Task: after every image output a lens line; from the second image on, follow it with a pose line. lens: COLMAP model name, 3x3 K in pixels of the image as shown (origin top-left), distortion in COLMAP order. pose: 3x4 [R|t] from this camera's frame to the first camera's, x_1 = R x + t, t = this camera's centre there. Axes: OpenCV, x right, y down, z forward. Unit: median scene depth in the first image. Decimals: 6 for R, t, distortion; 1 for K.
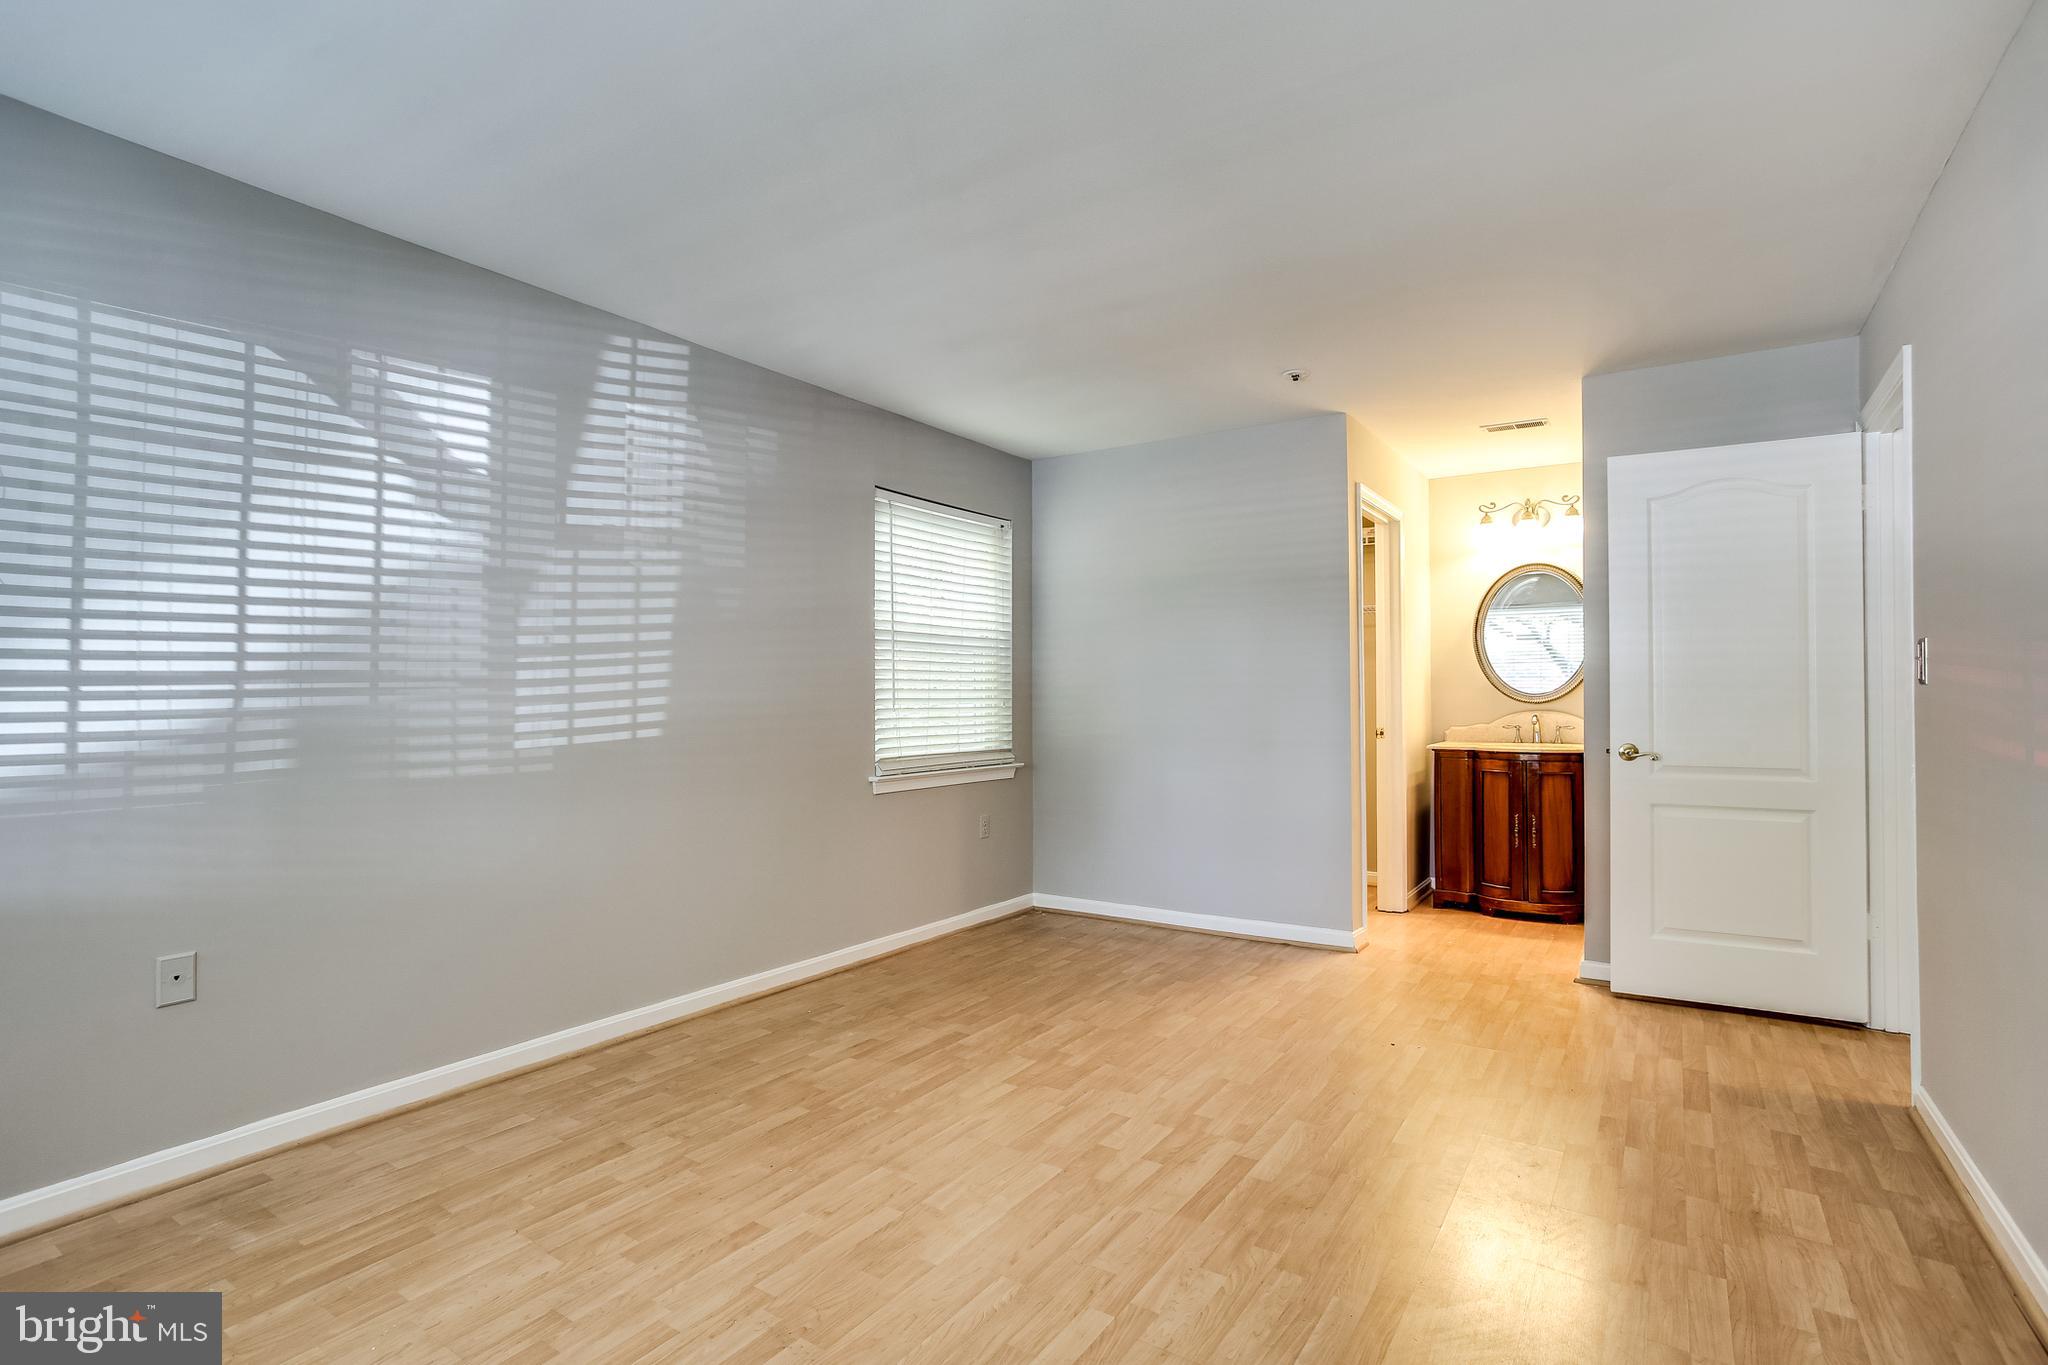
lens RADIAL K [[1001.9, 0, 1062.1], [0, 1001.9, 690.5], [0, 0, 1]] dist [-0.001424, -0.000022]
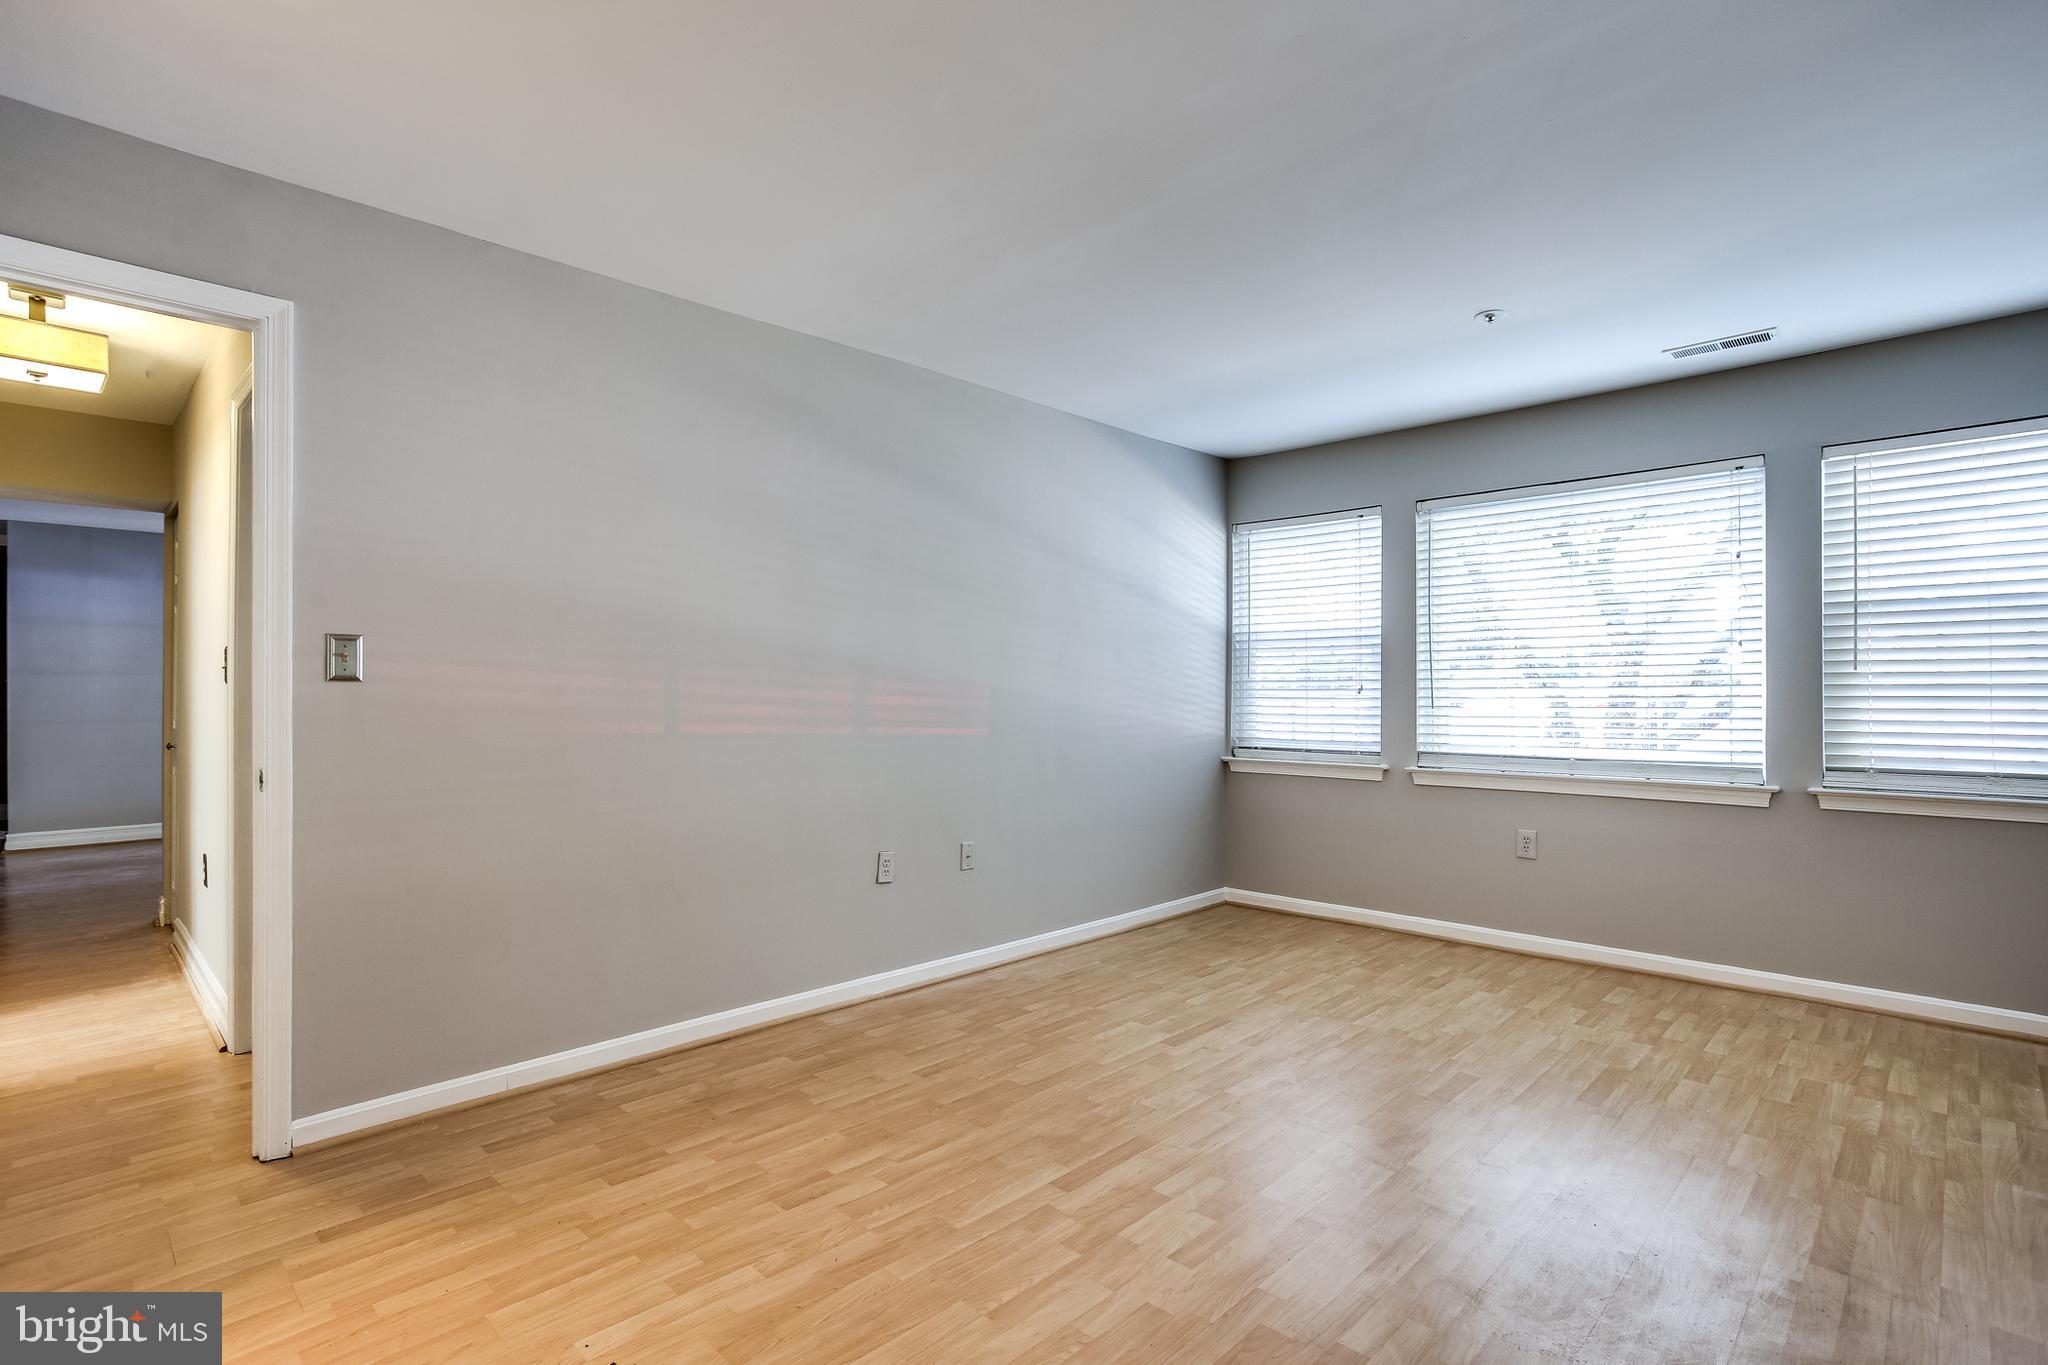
lens RADIAL K [[1007.6, 0, 1018.4], [0, 1007.6, 688.1], [0, 0, 1]] dist [-0.052149, 0.033015]
pose [[-0.974085, 0.000286, 0.226182, 0.007663], [-0.000507, 0.999994, -0.003447, 0.001596], [-0.226181, -0.003472, -0.974079, 1.611203]]
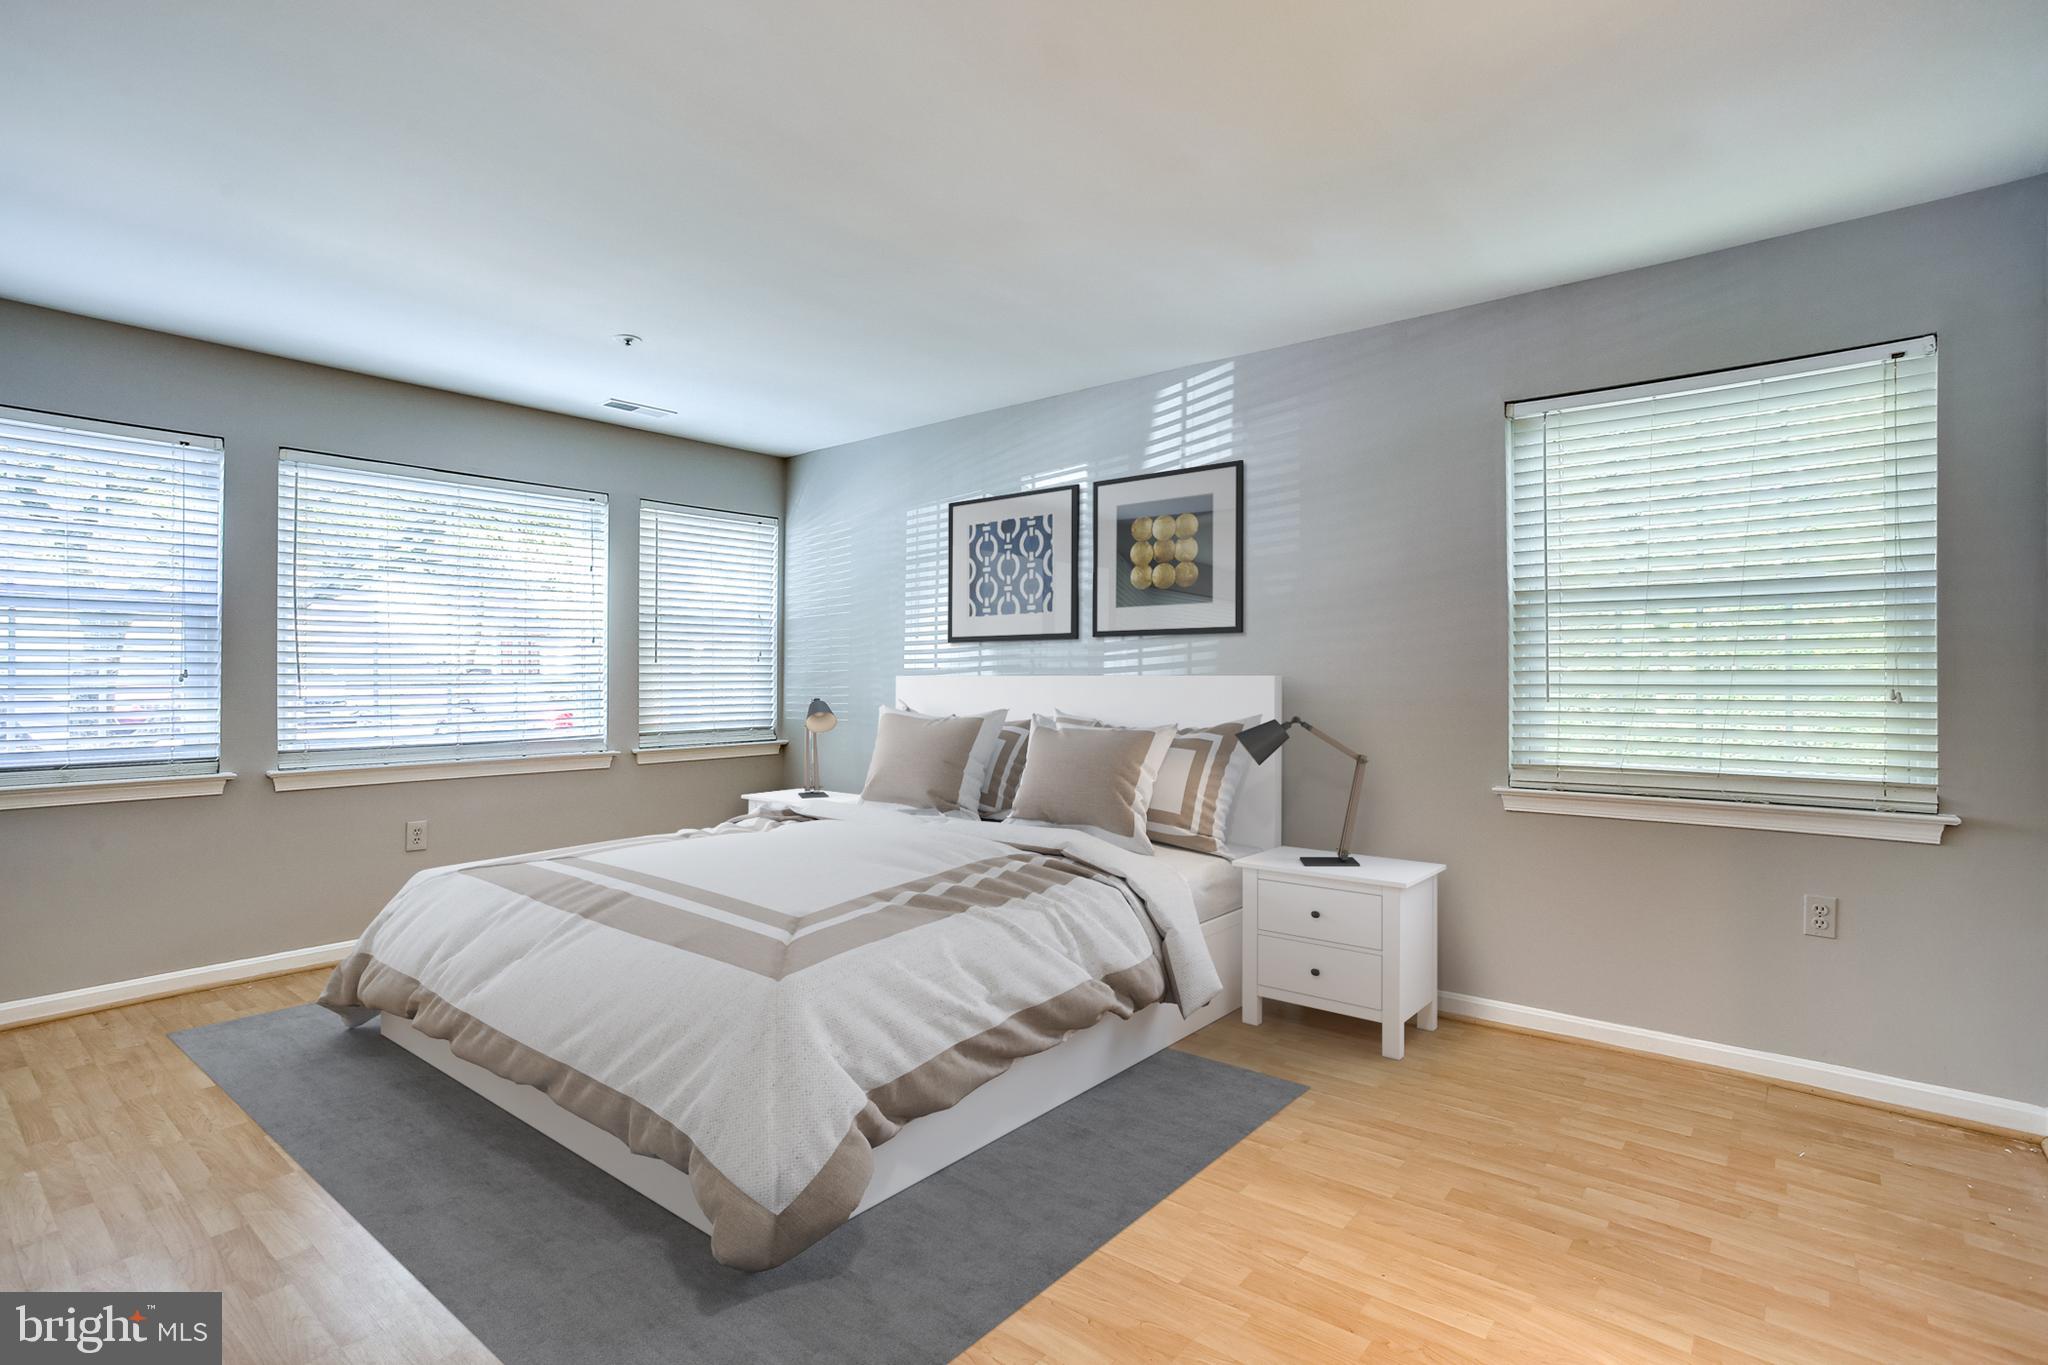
lens RADIAL K [[1007.6, 0, 1018.4], [0, 1007.6, 688.1], [0, 0, 1]] dist [-0.052149, 0.033015]
pose [[-0.129978, 0.009595, -0.991471, 0.876852], [0.003184, 0.999952, 0.009260, 0.004652], [0.991512, -0.001953, -0.130002, 1.062447]]
